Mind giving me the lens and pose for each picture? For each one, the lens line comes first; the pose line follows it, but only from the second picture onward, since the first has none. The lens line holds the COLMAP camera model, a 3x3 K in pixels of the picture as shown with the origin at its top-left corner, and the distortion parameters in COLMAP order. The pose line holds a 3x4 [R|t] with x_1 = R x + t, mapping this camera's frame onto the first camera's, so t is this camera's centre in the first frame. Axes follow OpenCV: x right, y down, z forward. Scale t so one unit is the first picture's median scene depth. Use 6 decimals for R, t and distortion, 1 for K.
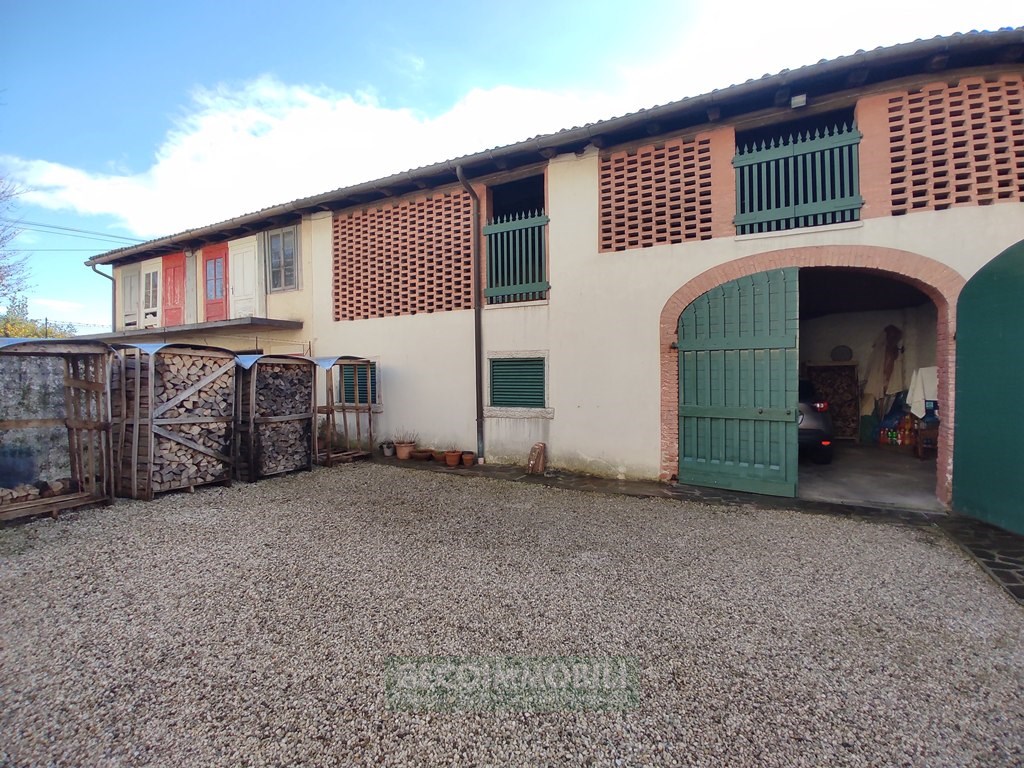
lens RADIAL K [[461.8, 0, 515.2], [0, 461.8, 387.3], [0, 0, 1]] dist [-0.045491, 0.000118]
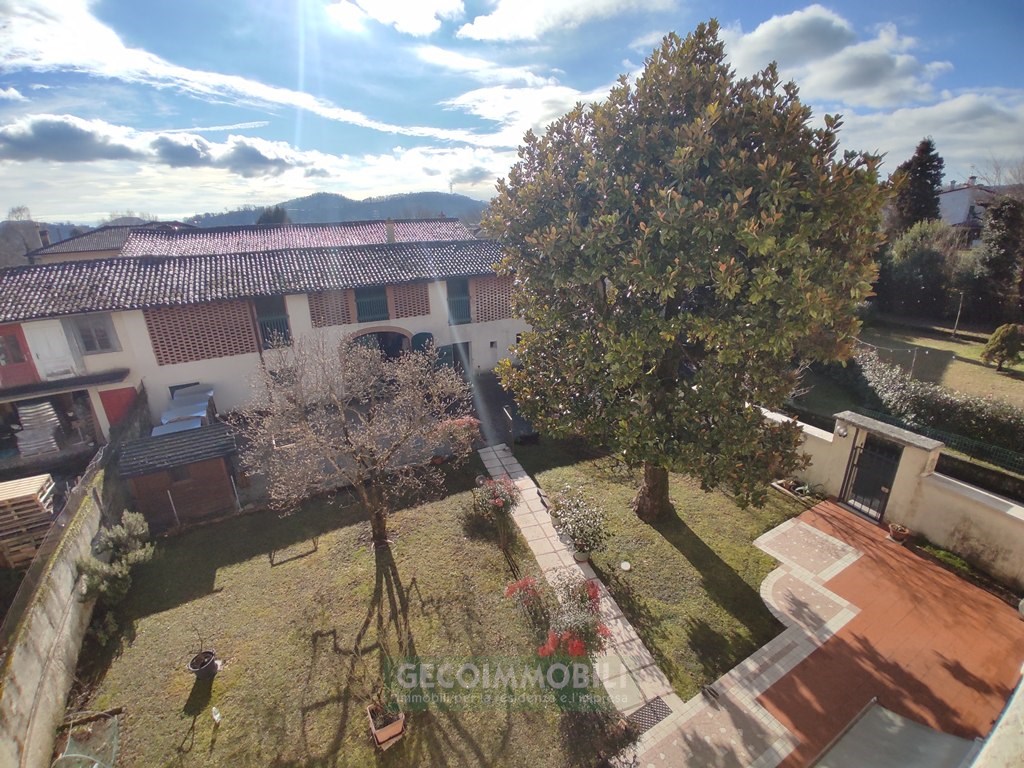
lens RADIAL K [[461.8, 0, 515.2], [0, 461.8, 387.3], [0, 0, 1]] dist [-0.045491, 0.000118]
pose [[0.544462, -0.285228, 0.788801, -1.276557], [0.023615, 0.945248, 0.325499, -0.737437], [-0.838453, -0.158594, 0.521387, -1.368964]]
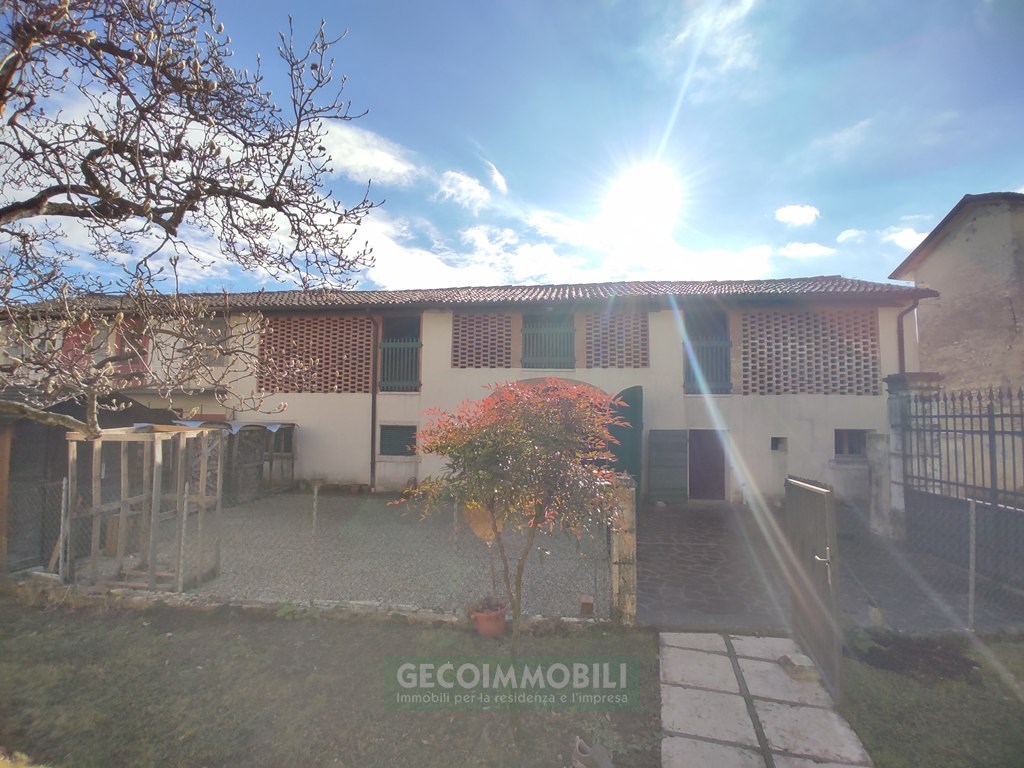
lens RADIAL K [[461.8, 0, 515.2], [0, 461.8, 387.3], [0, 0, 1]] dist [-0.045491, 0.000118]
pose [[0.921725, 0.045829, 0.385127, -0.245085], [-0.018133, 0.997000, -0.075242, -0.081122], [-0.387420, 0.062368, 0.919791, -0.656721]]
